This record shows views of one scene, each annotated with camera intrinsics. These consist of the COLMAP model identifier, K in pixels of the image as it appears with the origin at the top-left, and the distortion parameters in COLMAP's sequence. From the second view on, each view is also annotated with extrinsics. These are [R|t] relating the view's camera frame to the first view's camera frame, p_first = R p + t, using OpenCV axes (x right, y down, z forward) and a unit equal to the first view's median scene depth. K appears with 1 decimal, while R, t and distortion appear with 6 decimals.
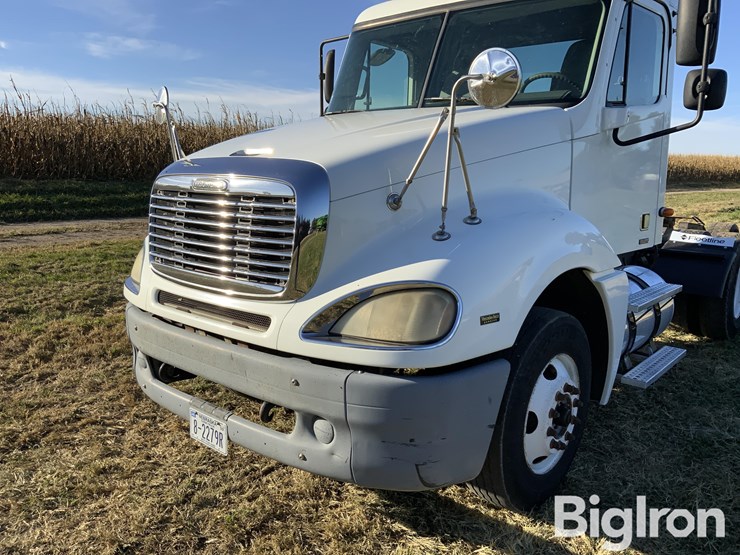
lens RADIAL K [[608.4, 0, 370.0], [0, 608.4, 277.5], [0, 0, 1]] dist [0.080979, -0.140392]
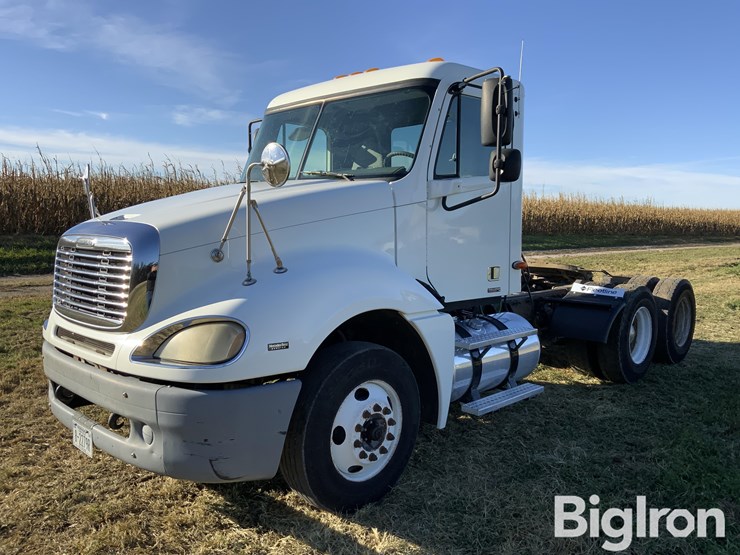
lens RADIAL K [[608.4, 0, 370.0], [0, 608.4, 277.5], [0, 0, 1]] dist [0.080979, -0.140392]
pose [[0.998184, 0.002911, -0.060174, 0.393324], [-0.008191, 0.996115, -0.087675, 0.029124], [0.059685, 0.088009, 0.994330, -0.234349]]
